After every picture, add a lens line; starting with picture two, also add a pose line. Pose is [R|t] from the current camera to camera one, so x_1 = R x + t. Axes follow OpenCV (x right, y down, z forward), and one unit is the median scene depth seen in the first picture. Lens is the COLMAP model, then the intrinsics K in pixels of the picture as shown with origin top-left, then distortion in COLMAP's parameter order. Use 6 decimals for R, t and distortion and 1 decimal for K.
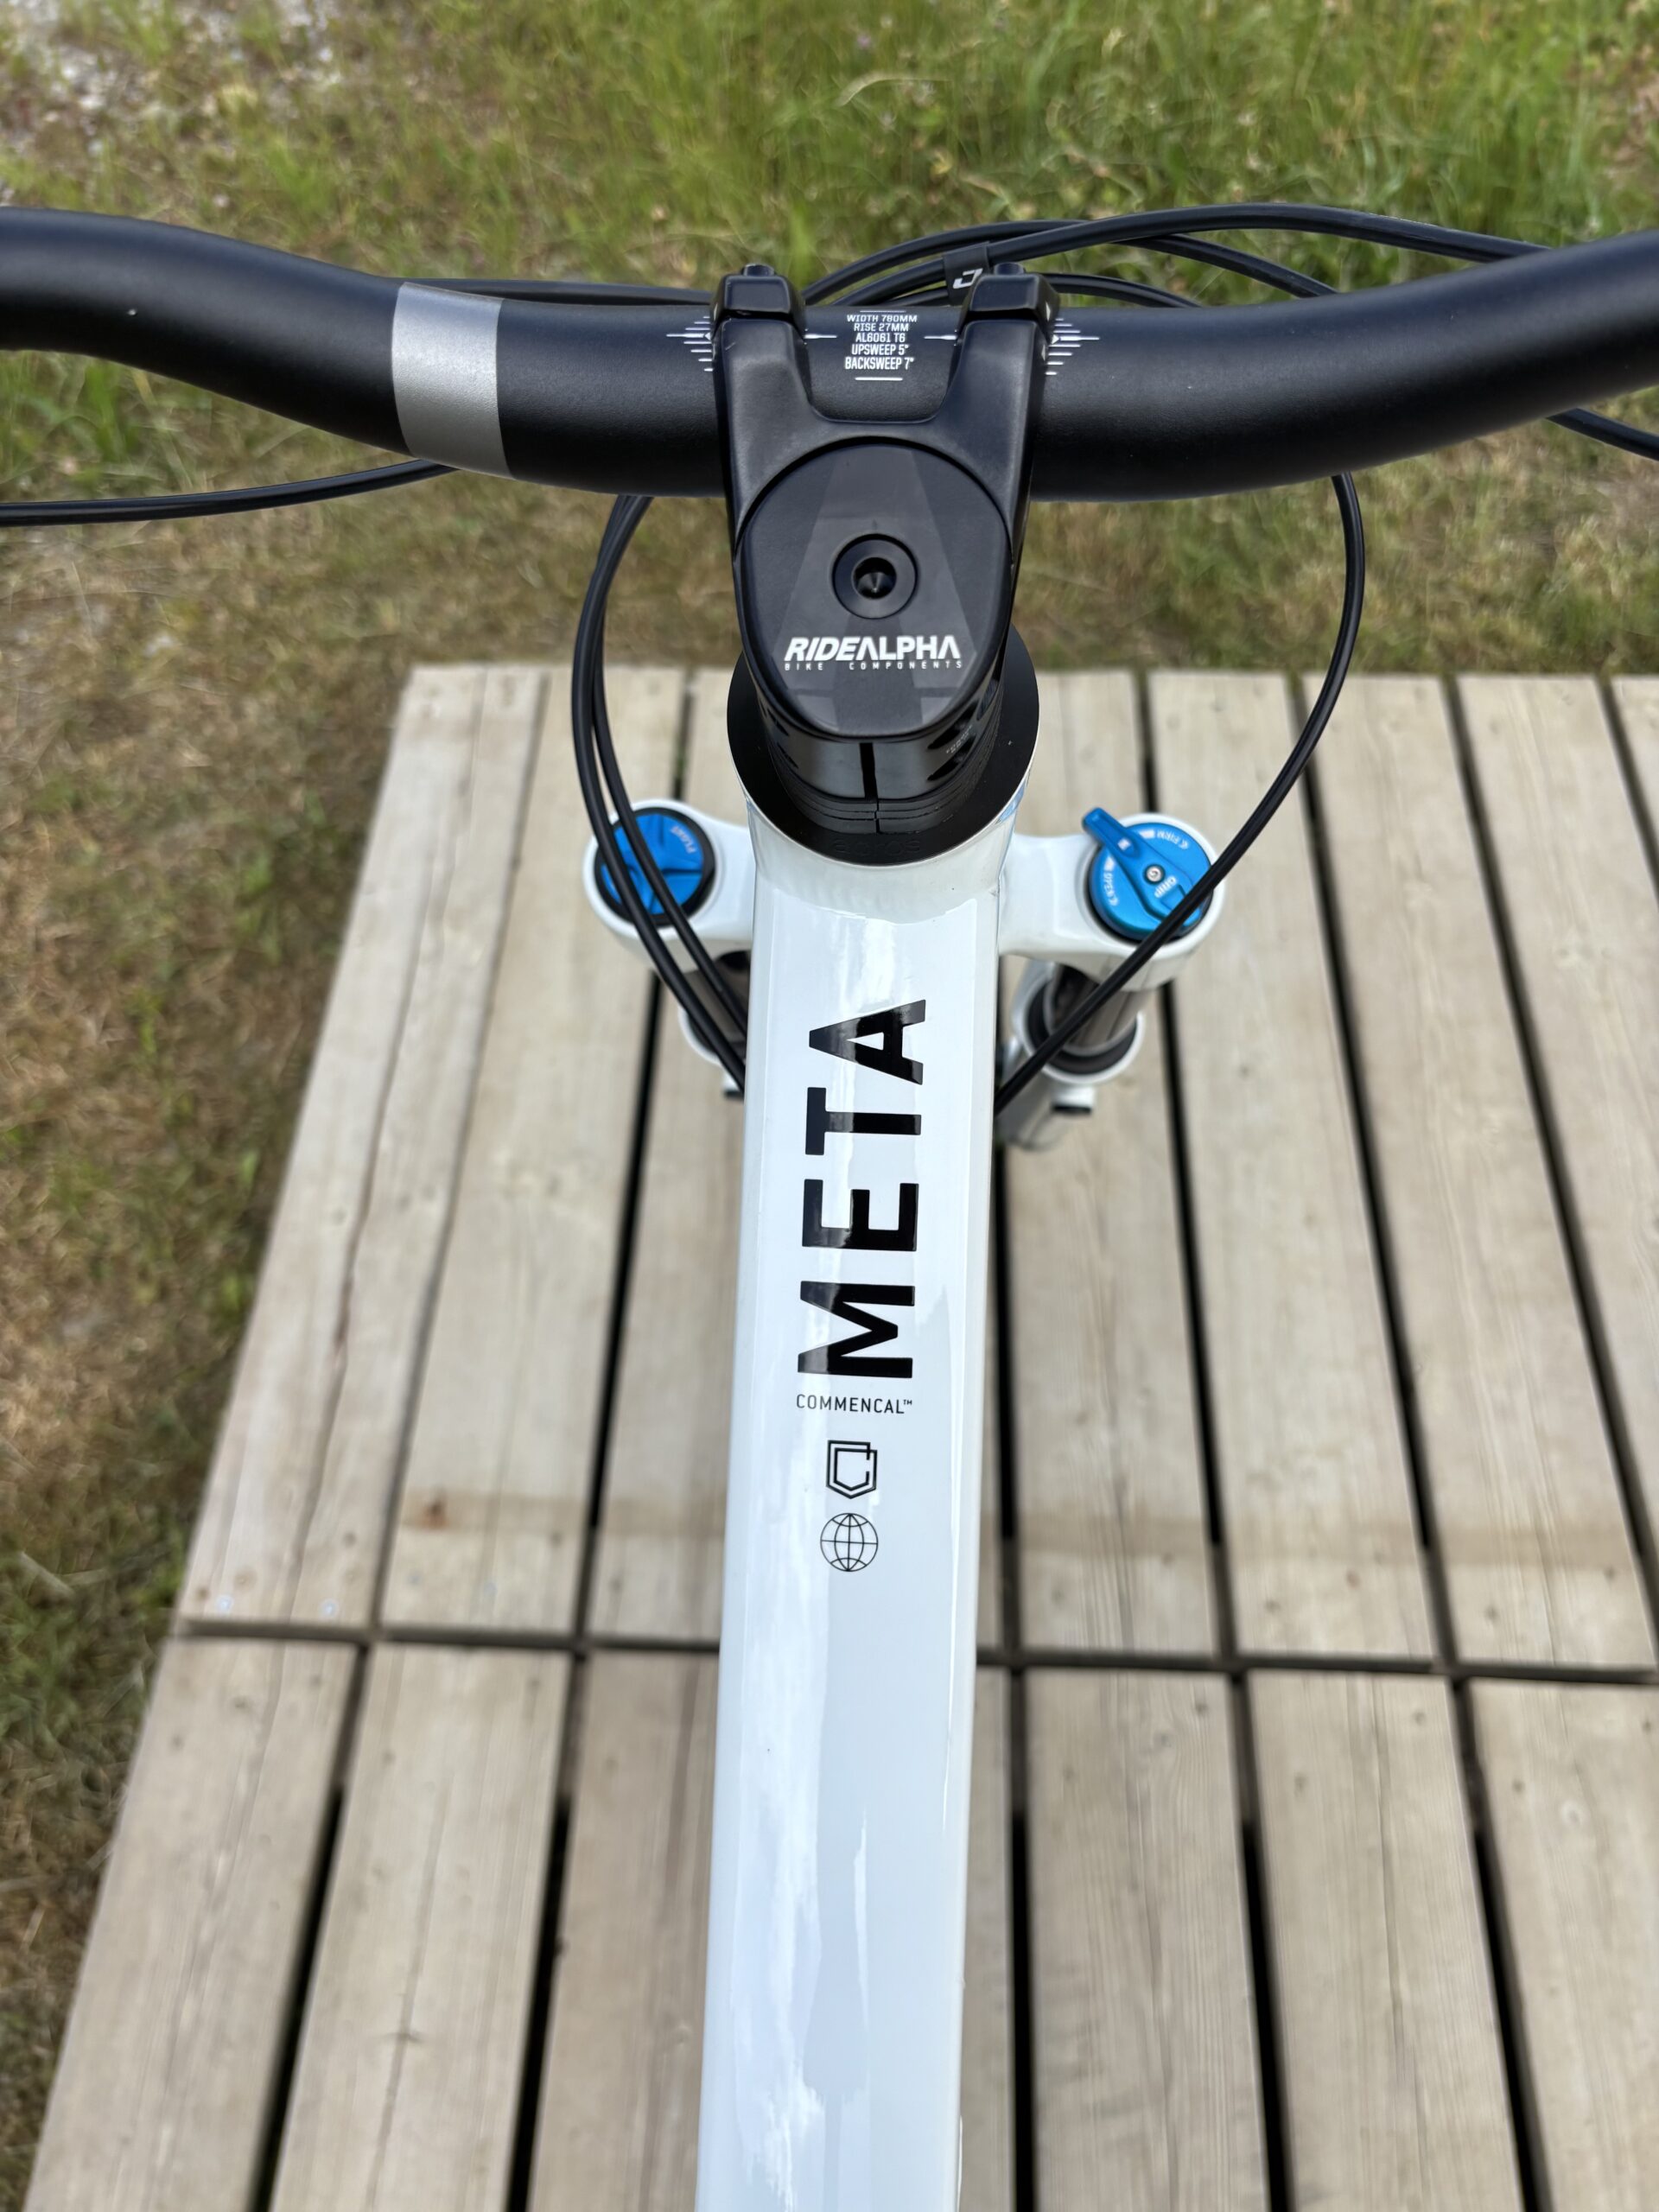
lens RADIAL K [[1746.5, 0, 825.8], [0, 1746.5, 1108.4], [0, 0, 1]] dist [-0.005572, -0.008045]
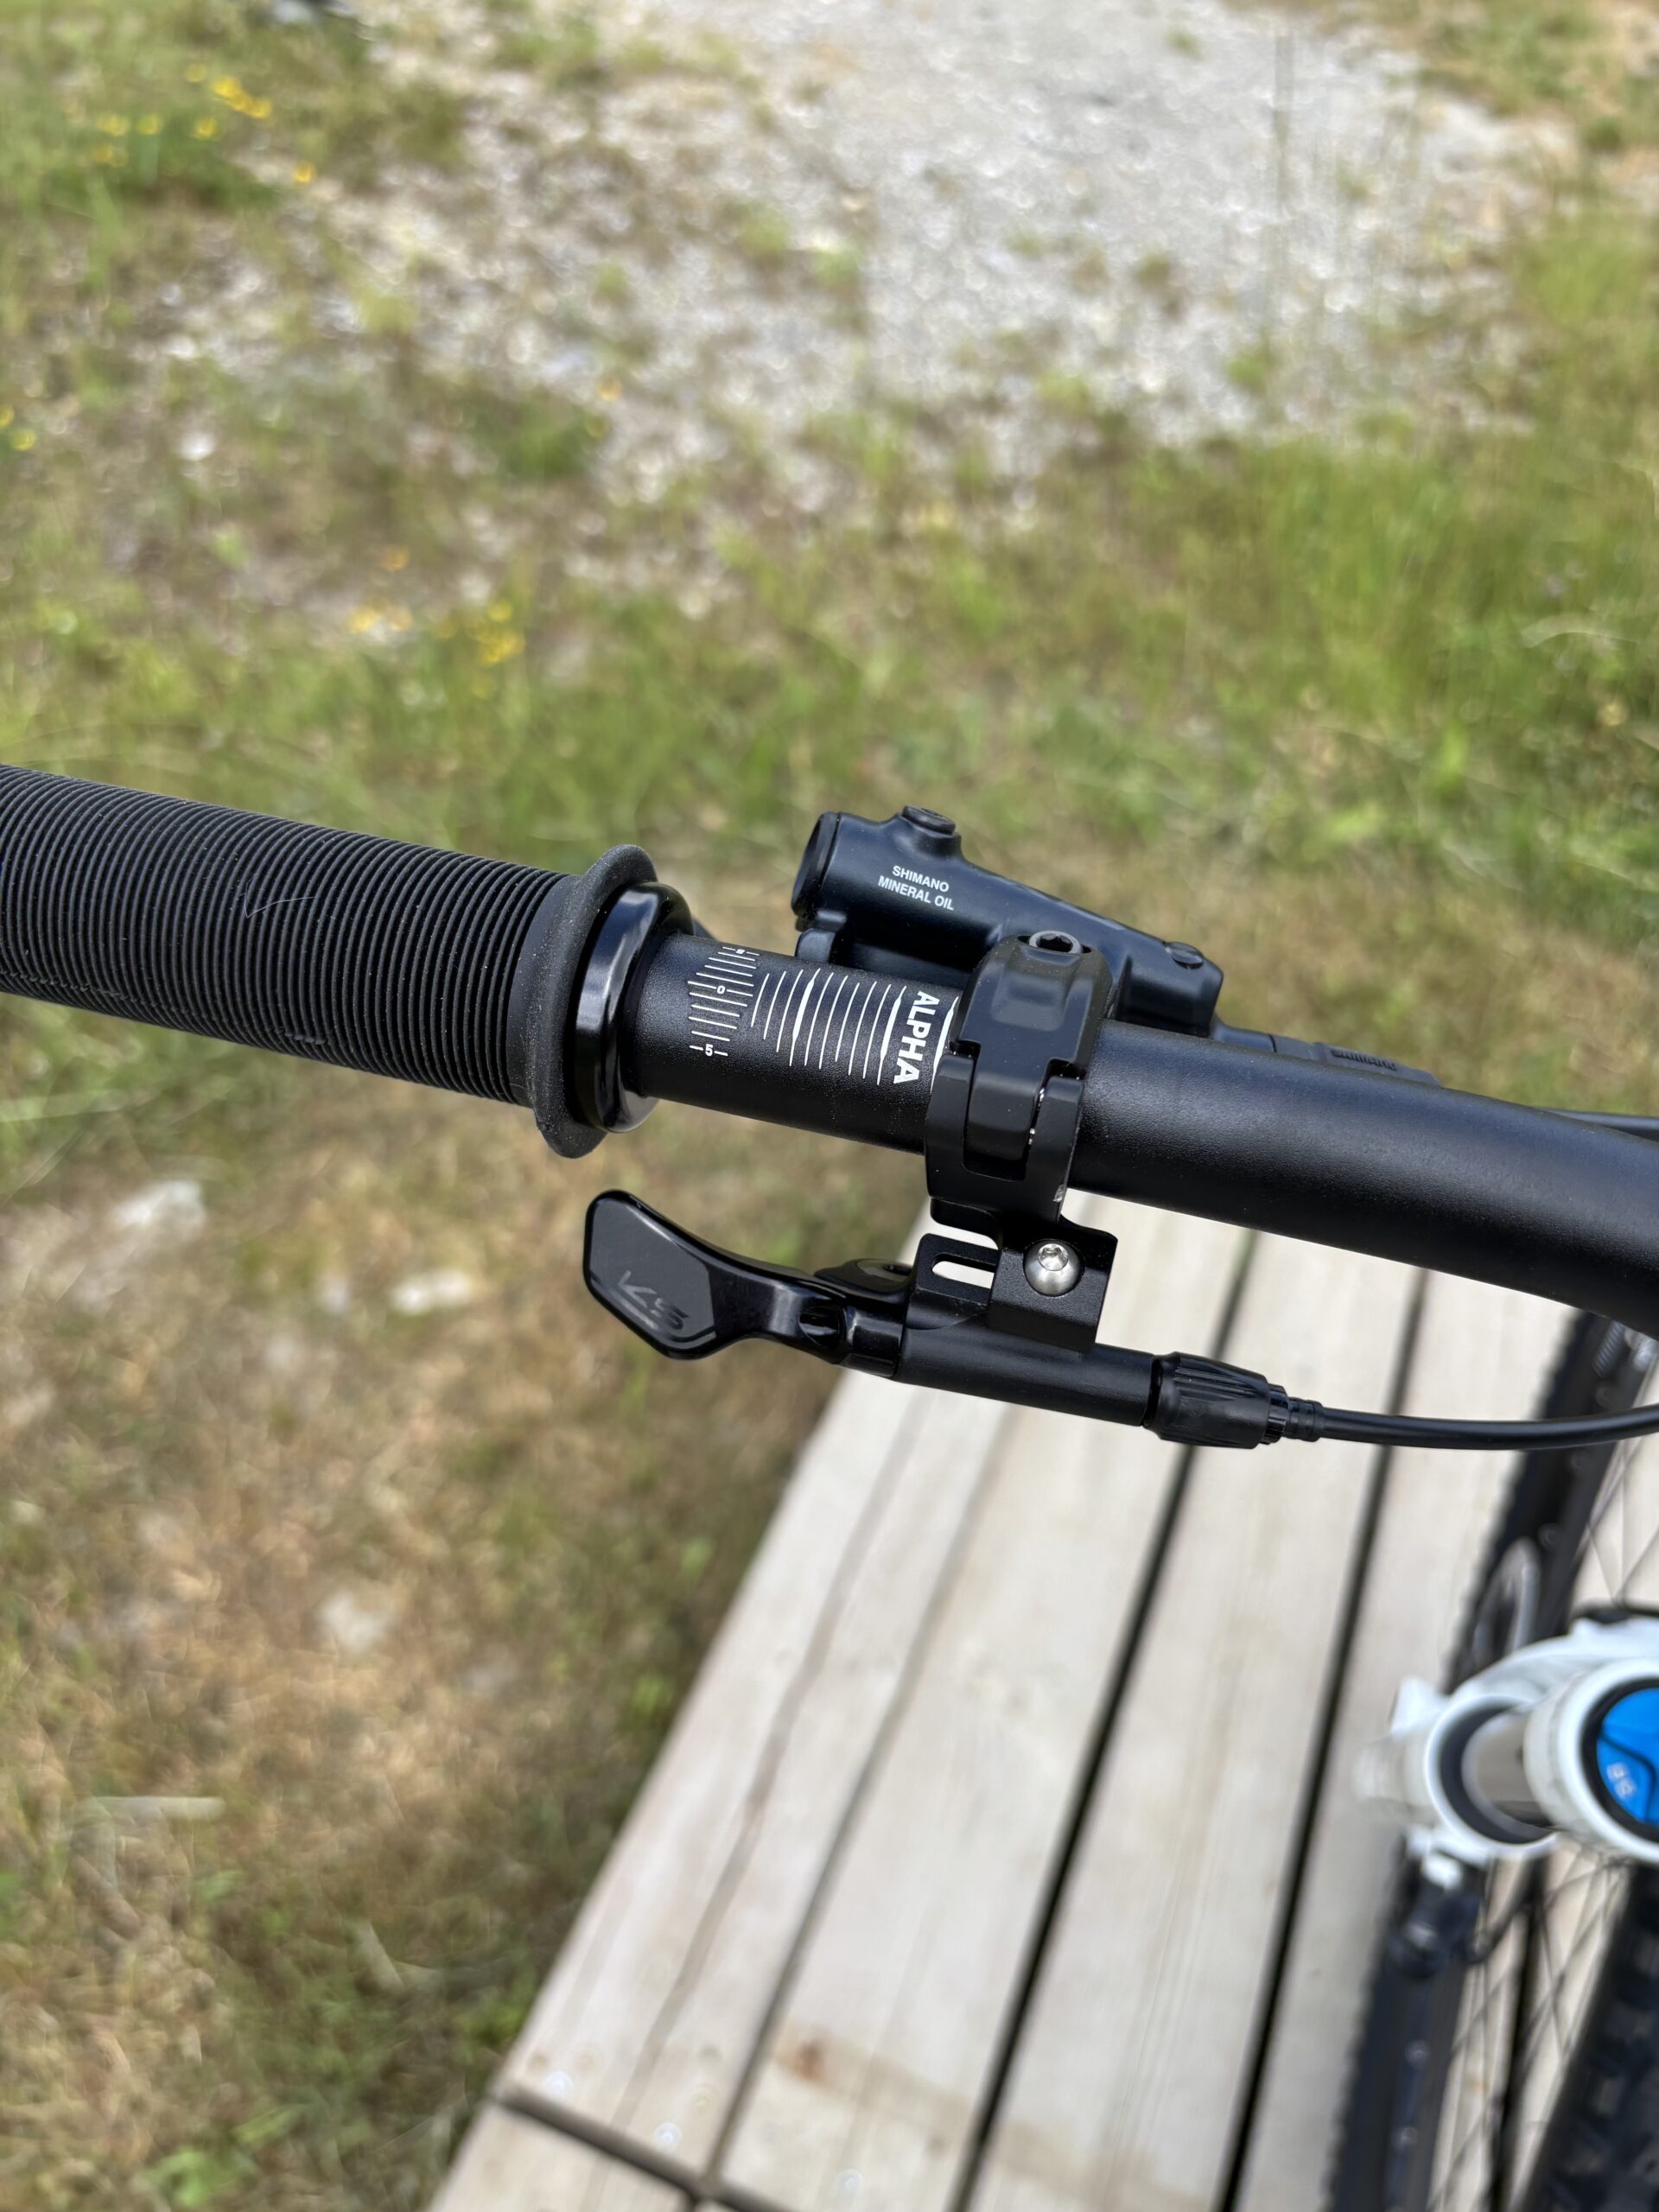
lens RADIAL K [[1746.5, 0, 830.4], [0, 1746.5, 1108.1], [0, 0, 1]] dist [-0.005572, -0.008045]
pose [[0.941853, 0.248241, -0.226471, -0.122730], [-0.289338, 0.941843, -0.170926, -0.062351], [0.170869, 0.226514, 0.958903, 0.057505]]
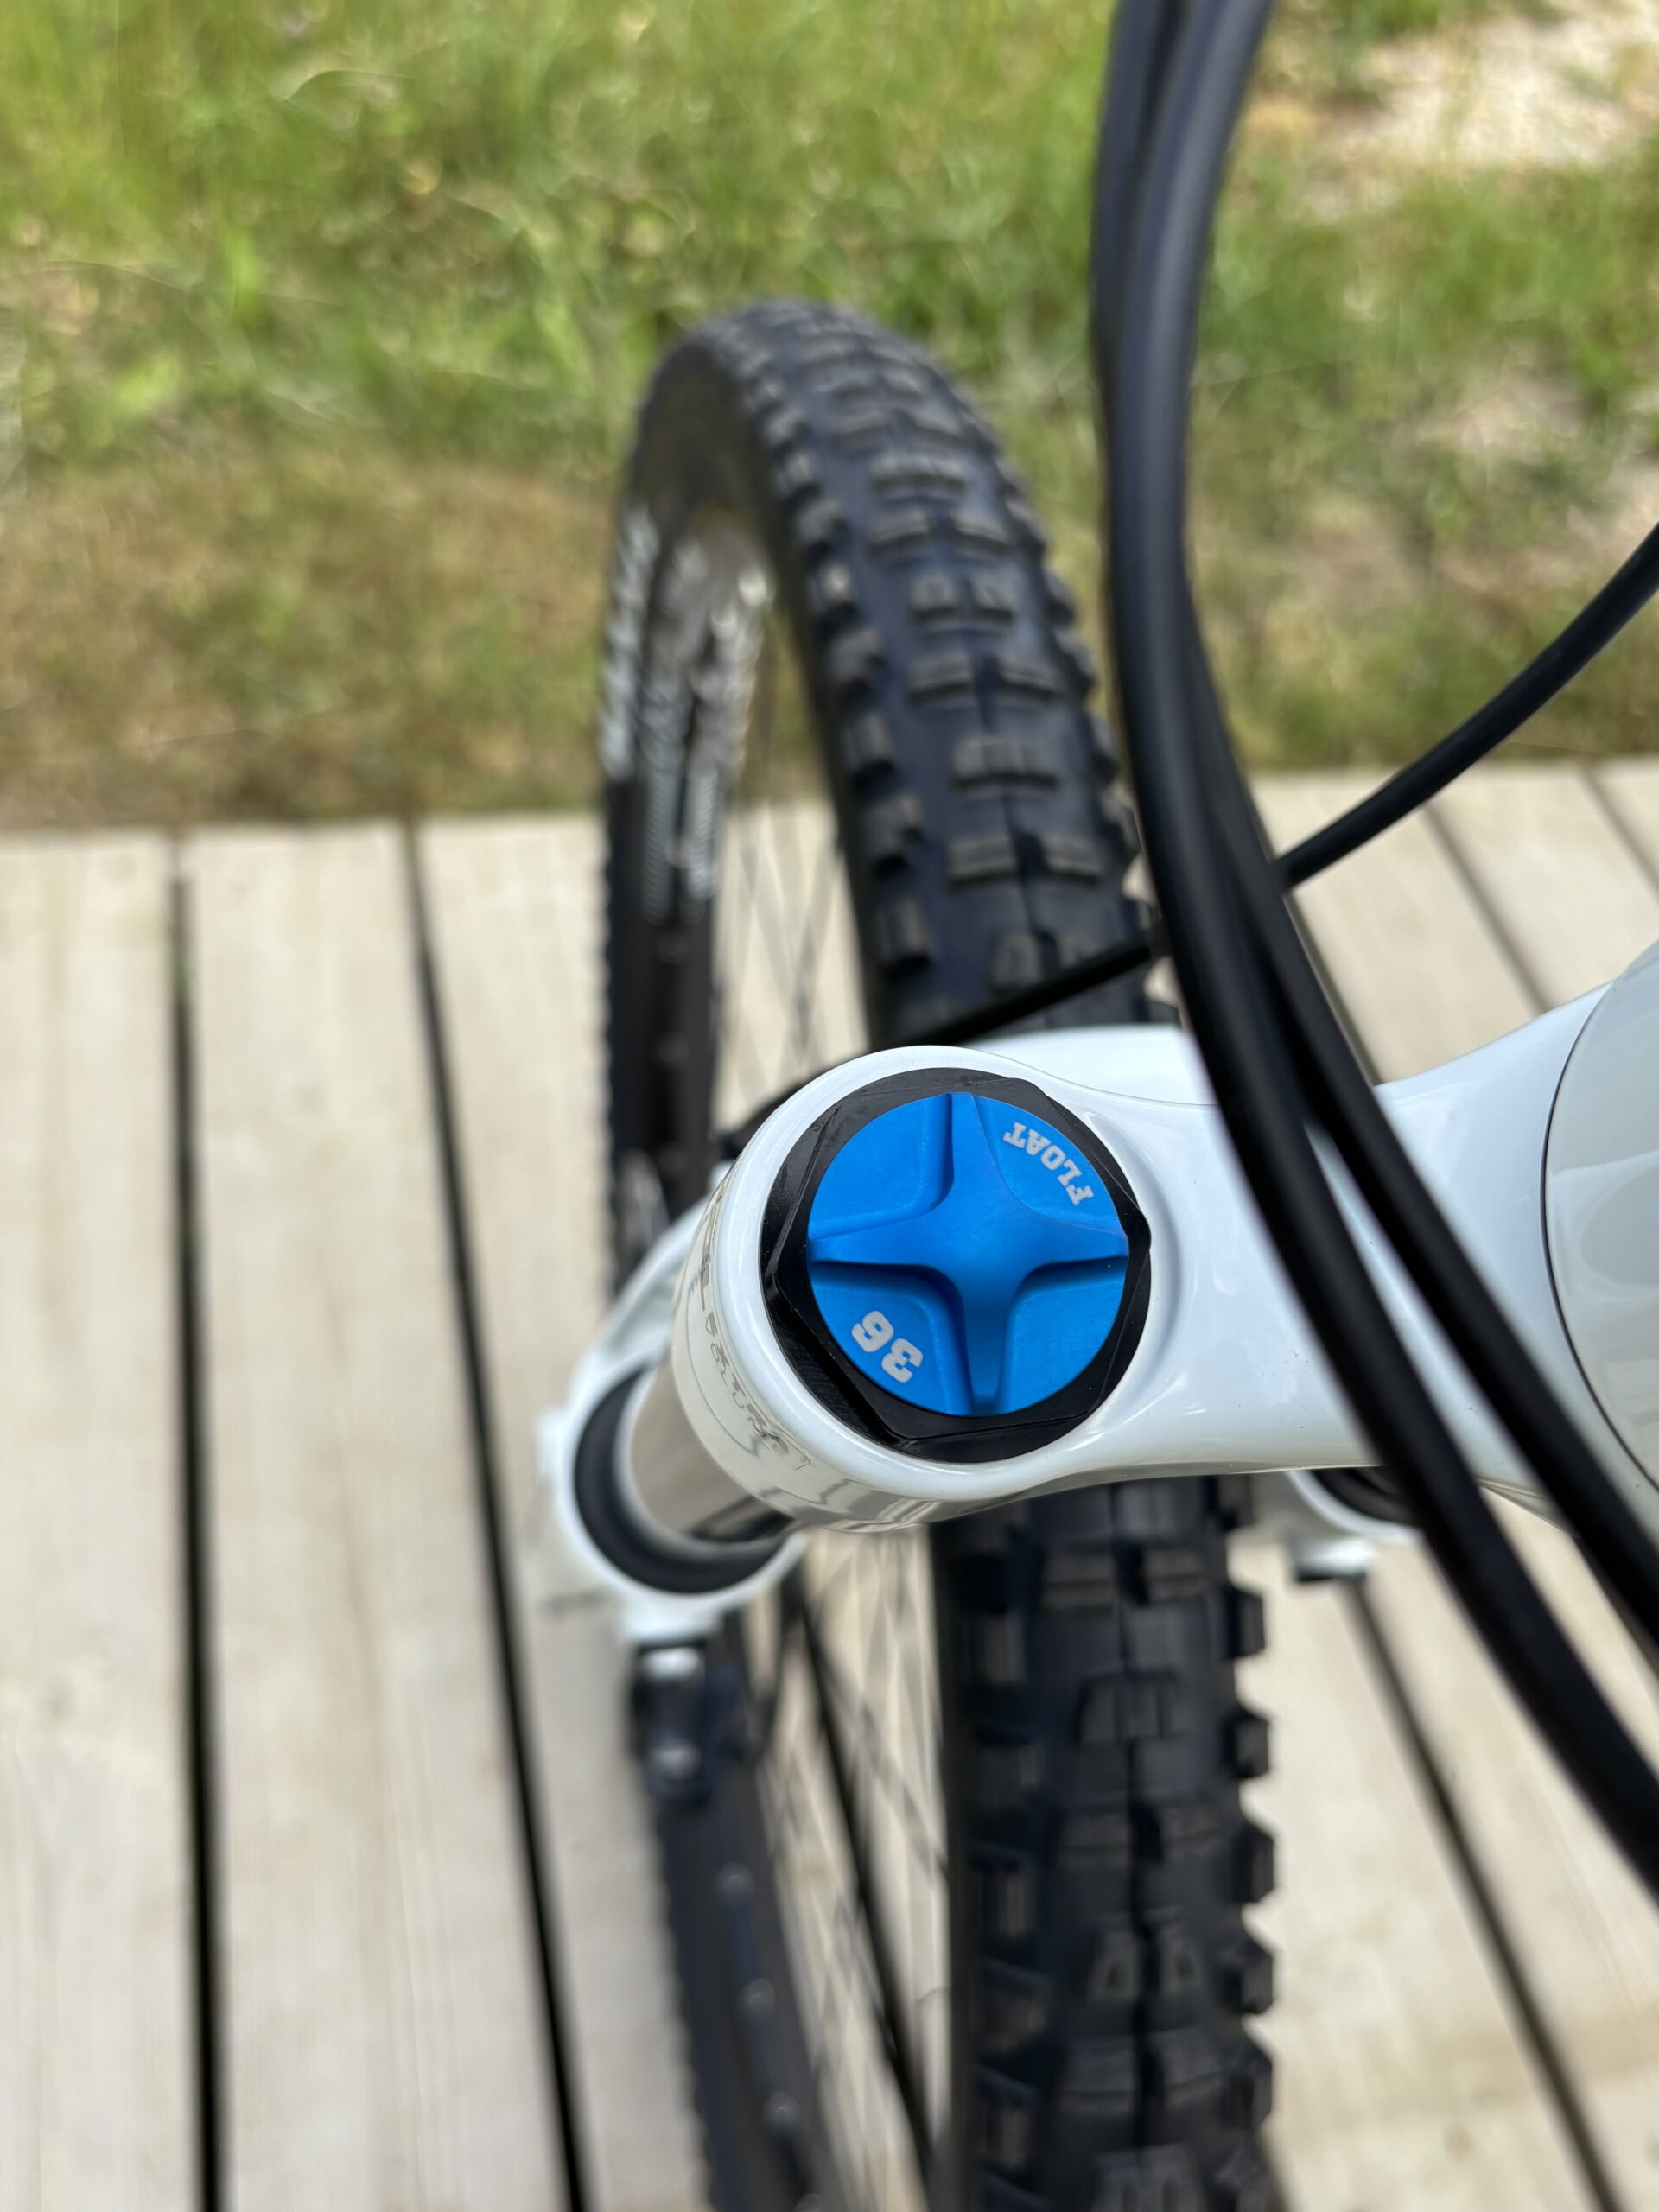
lens RADIAL K [[2110.3, 0, 825.9], [0, 2110.3, 1108.3], [0, 0, 1]] dist [-0.016986, 0.000000]
pose [[0.959457, -0.094767, 0.265447, -0.078656], [0.126219, 0.986534, -0.104018, -0.047176], [-0.252015, 0.133306, 0.958498, 0.237214]]
